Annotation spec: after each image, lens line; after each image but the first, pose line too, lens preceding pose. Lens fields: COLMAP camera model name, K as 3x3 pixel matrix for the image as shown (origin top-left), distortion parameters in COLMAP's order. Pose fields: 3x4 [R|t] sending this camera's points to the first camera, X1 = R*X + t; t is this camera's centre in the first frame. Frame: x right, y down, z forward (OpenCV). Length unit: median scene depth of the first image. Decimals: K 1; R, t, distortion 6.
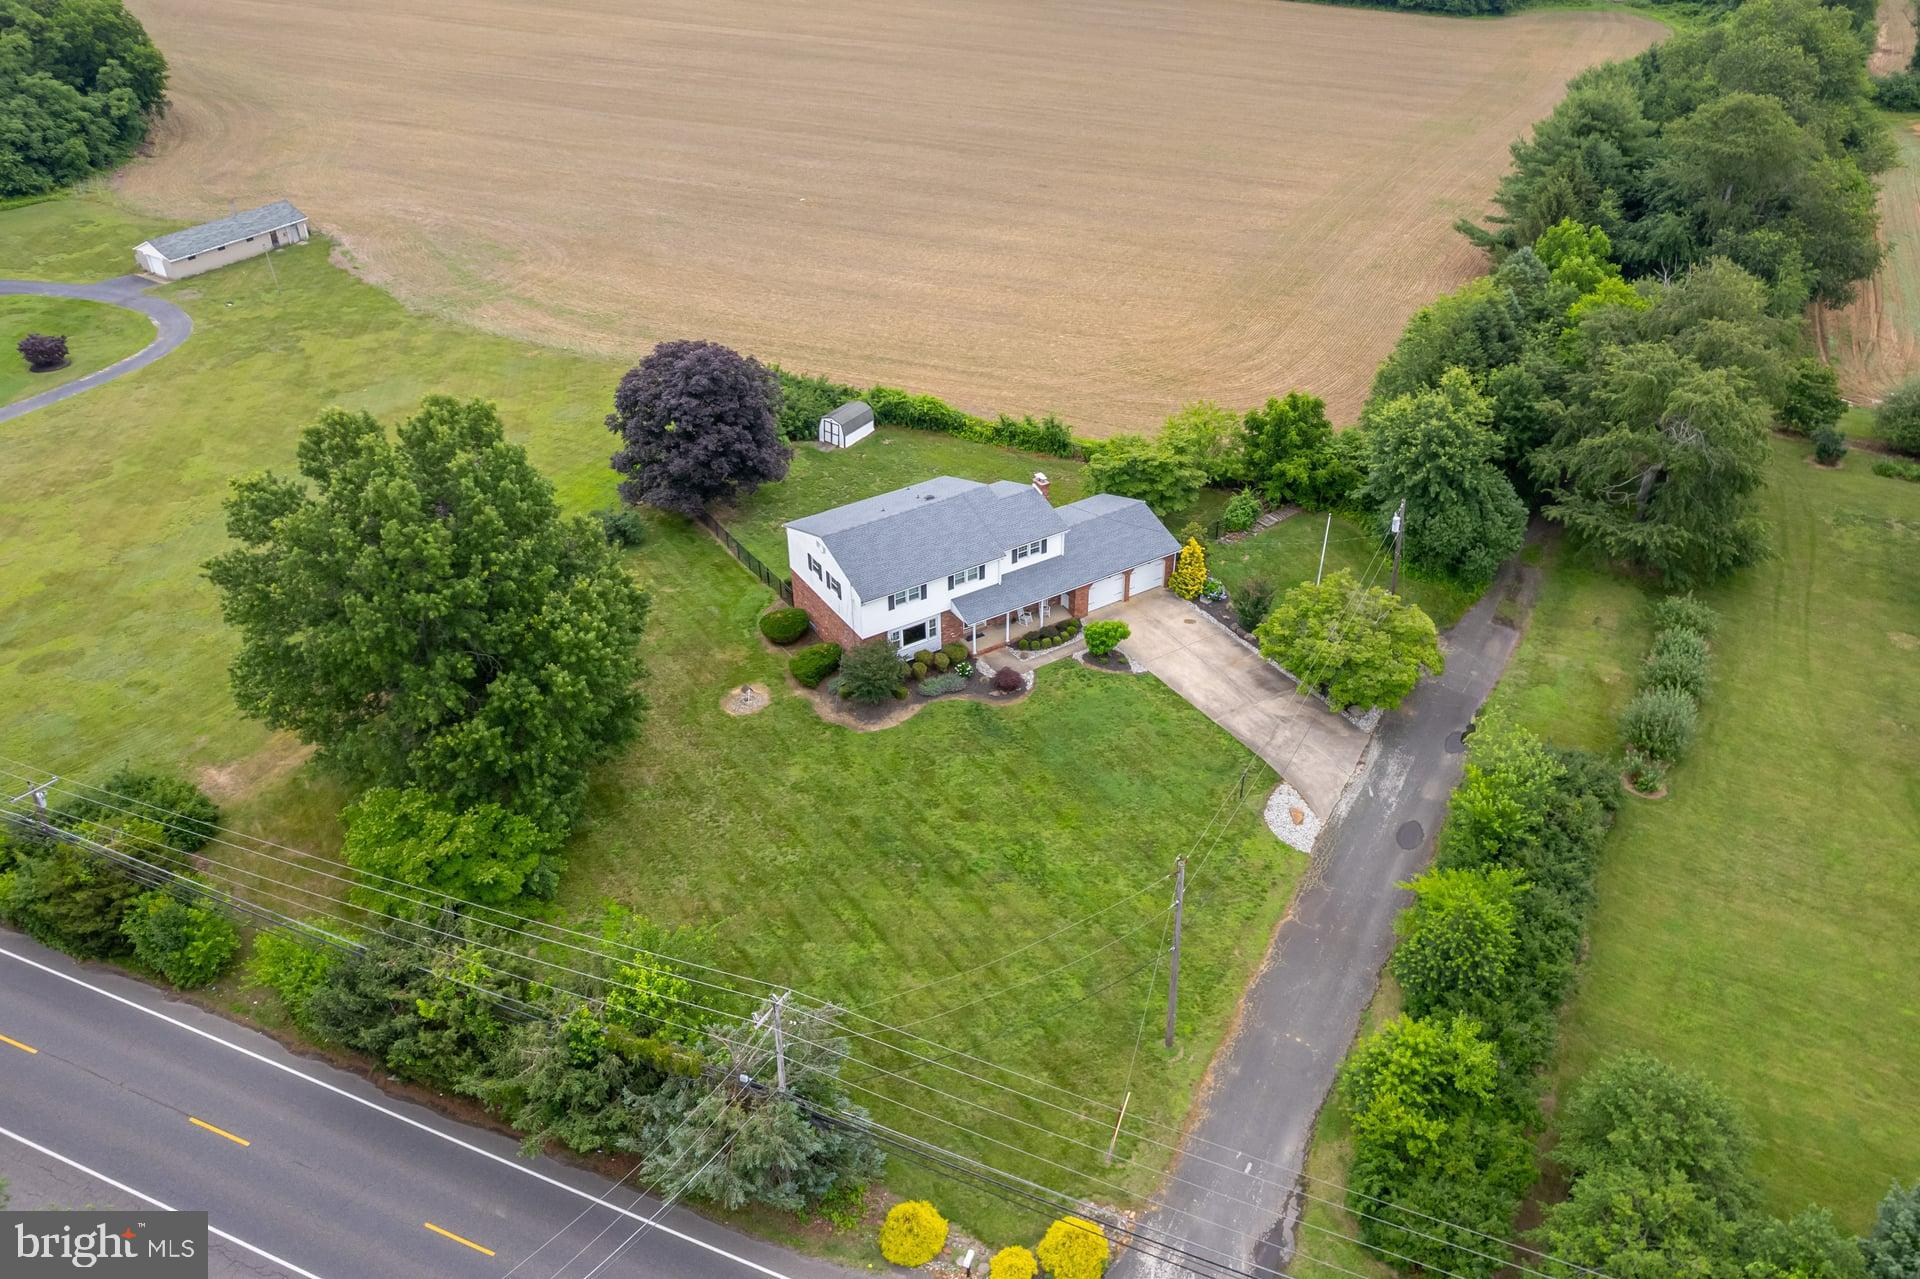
lens RADIAL K [[1384.6, 0, 973.8], [0, 1384.6, 630.2], [0, 0, 1]] dist [-0.043127, 0.025934]
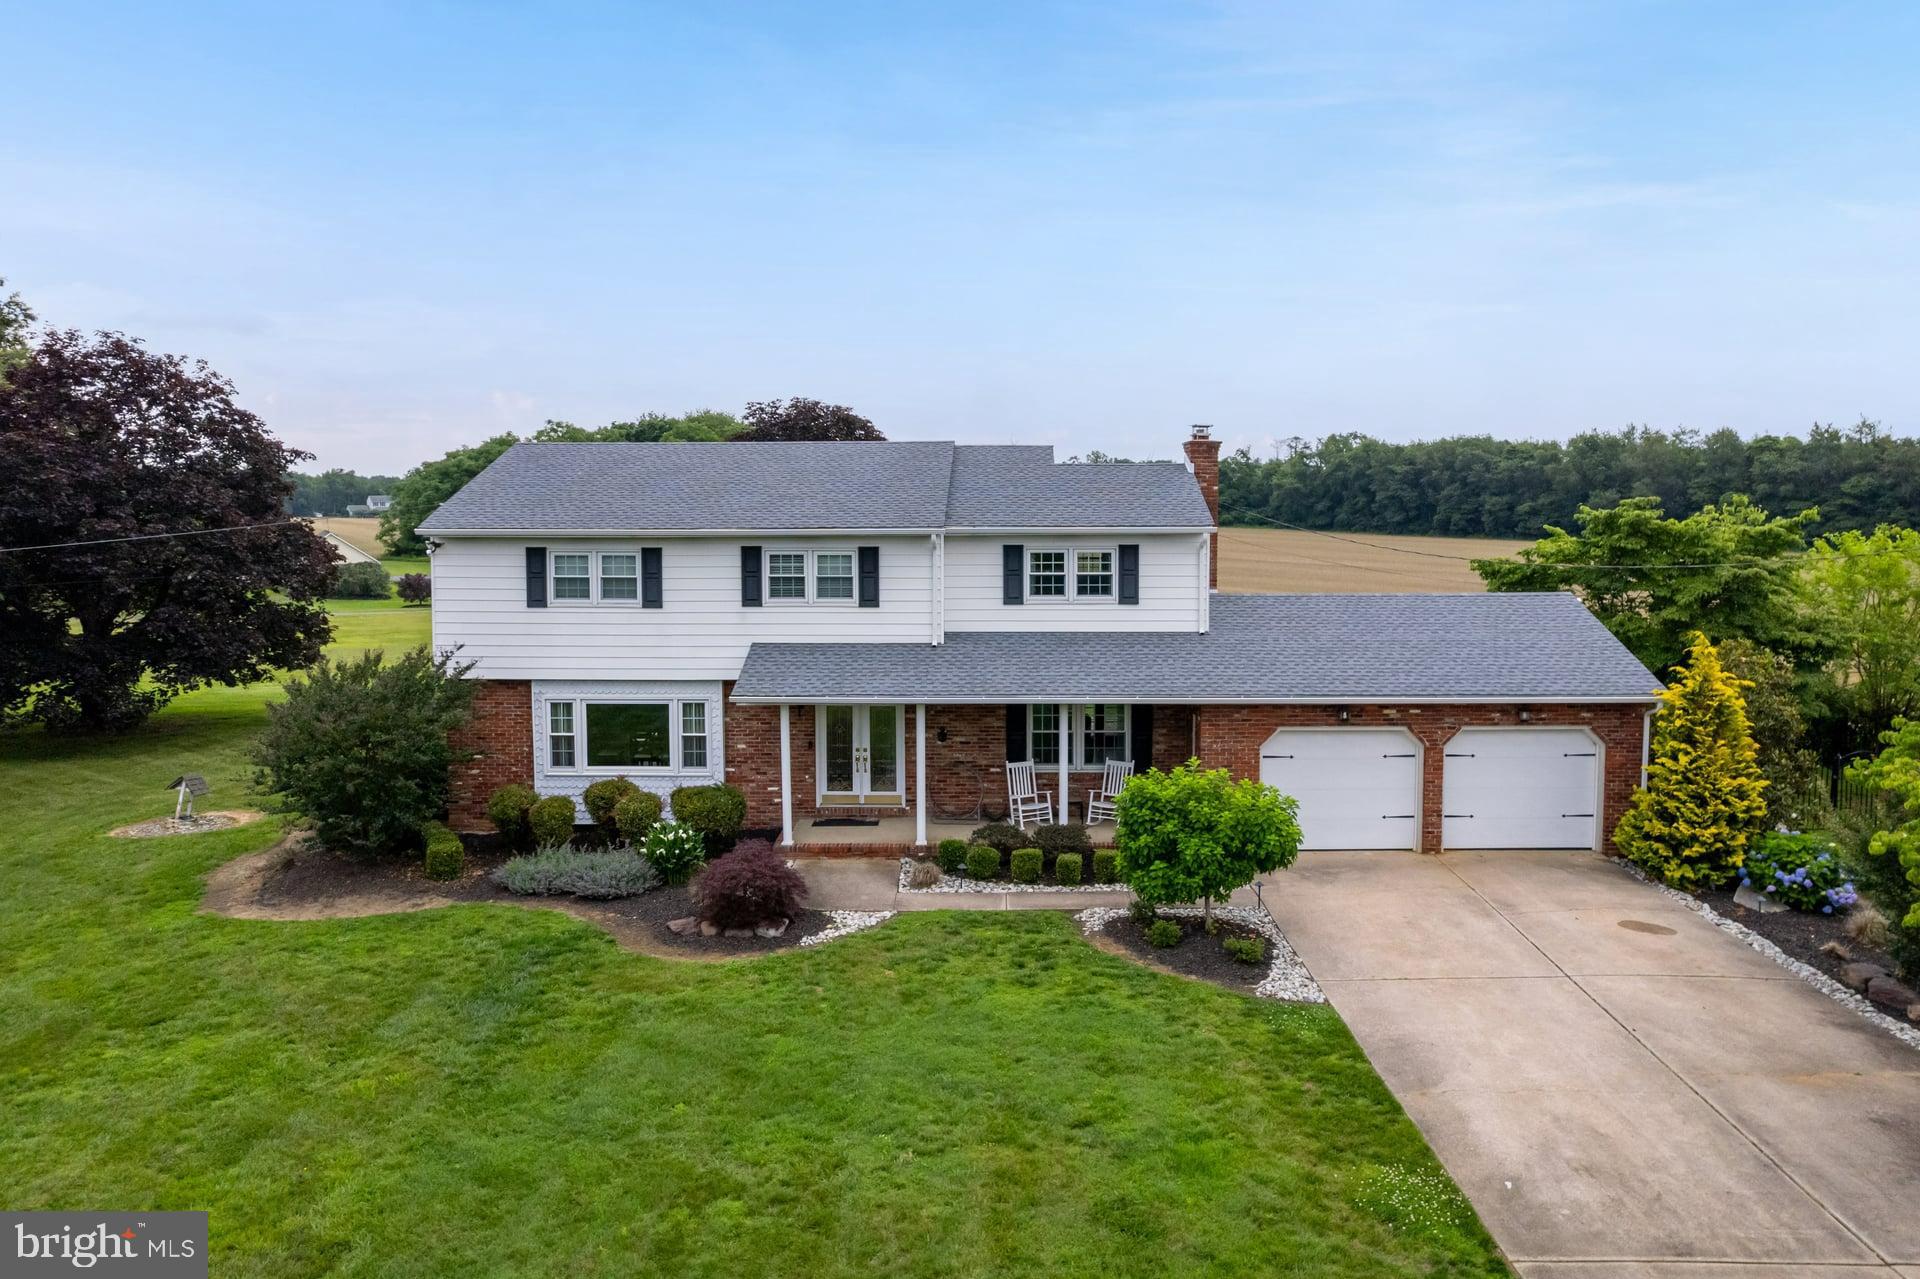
lens RADIAL K [[1351.0, 0, 992.6], [0, 1351.0, 587.9], [0, 0, 1]] dist [-0.045051, 0.023359]
pose [[0.843140, 0.040480, -0.536168, 0.188464], [-0.304619, 0.857664, -0.414270, 0.075170], [0.443083, 0.512615, 0.735462, 0.780631]]
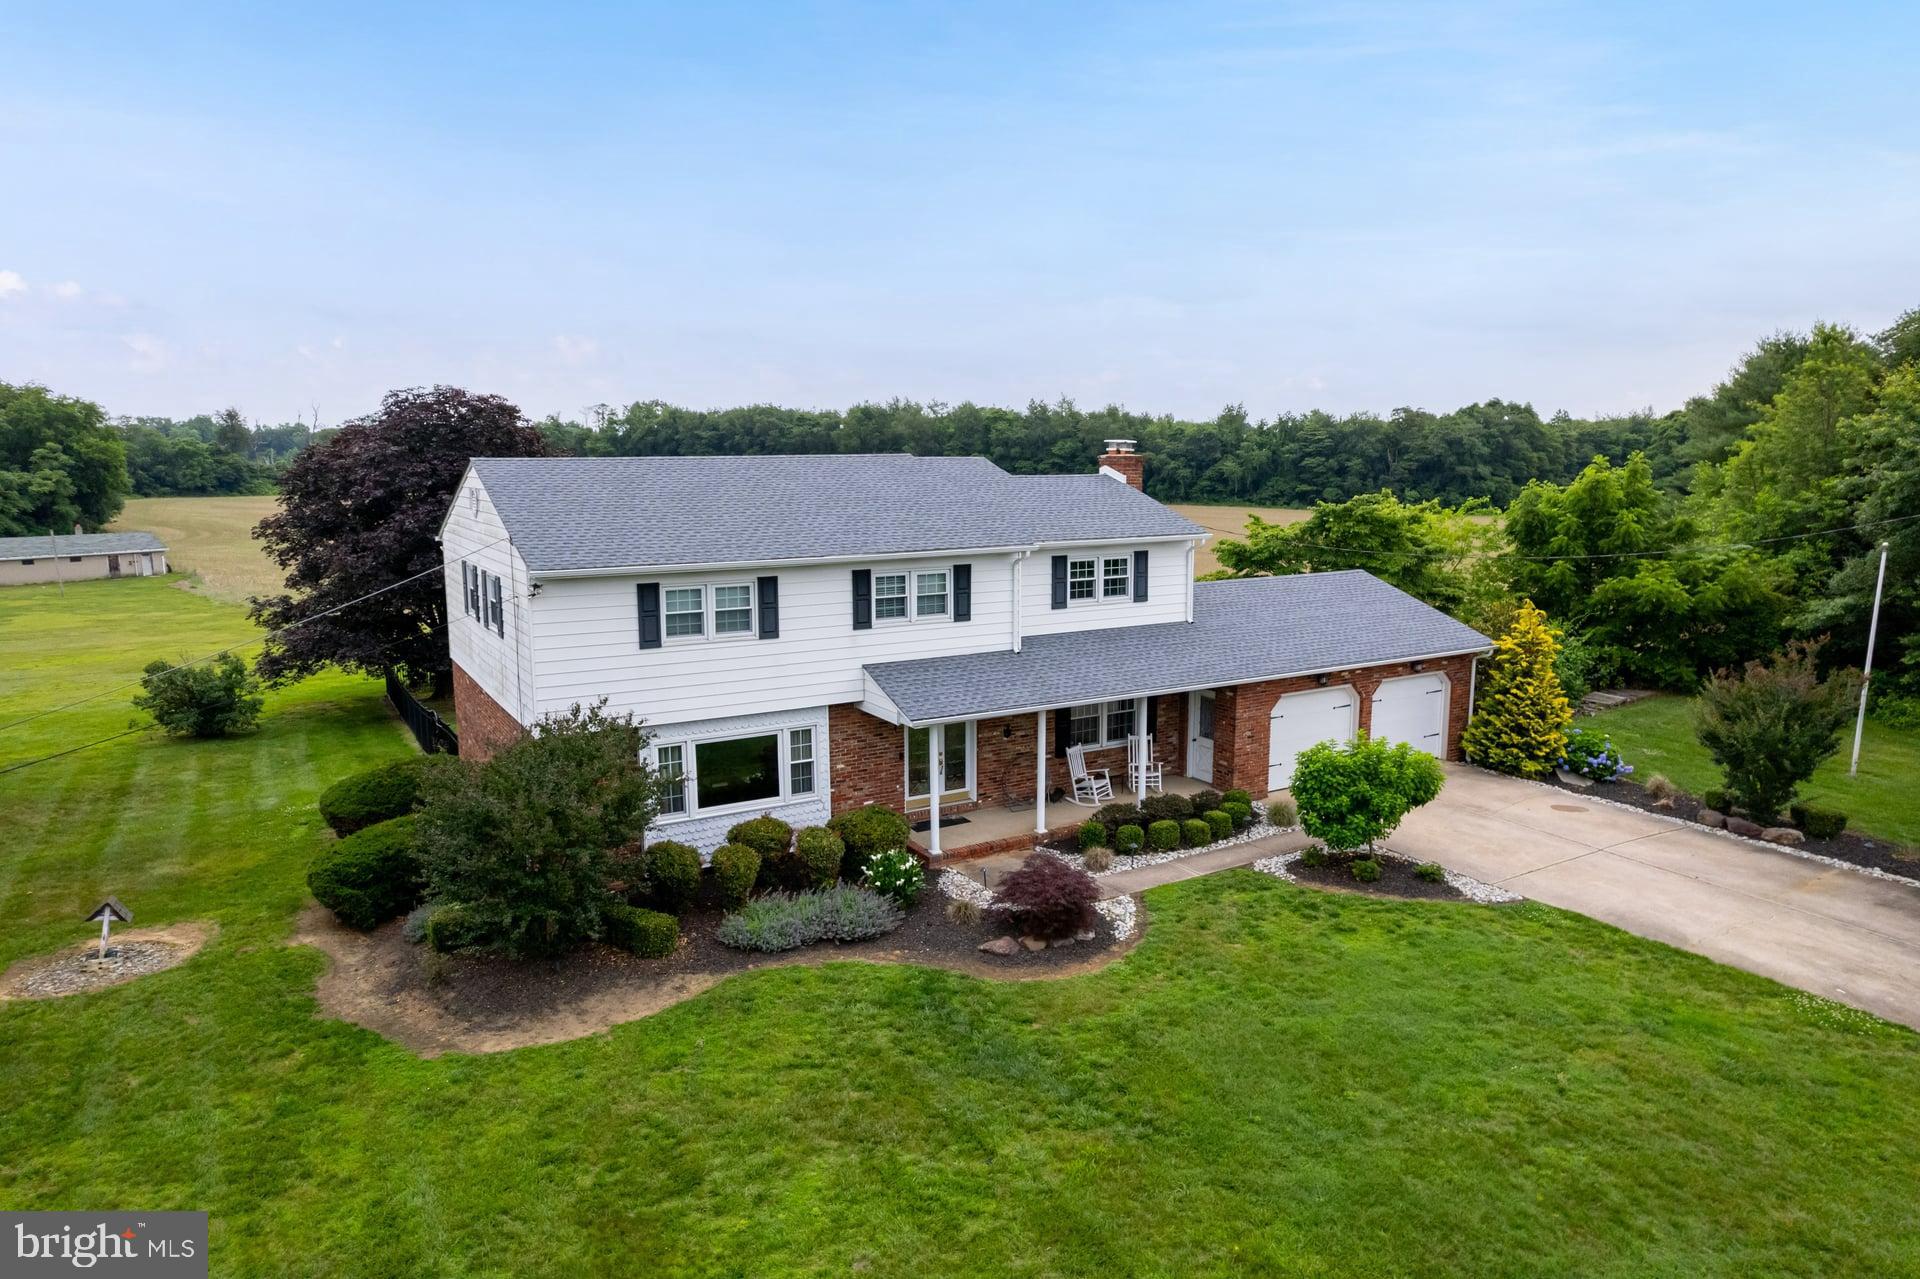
lens RADIAL K [[1211.6, 0, 954.3], [0, 1211.6, 649.6], [0, 0, 1]] dist [-0.035762, 0.017449]
pose [[0.999498, 0.004592, -0.031361, 0.013021], [-0.017377, 0.906884, -0.421022, 0.089242], [0.026507, 0.421356, 0.906508, 0.735334]]
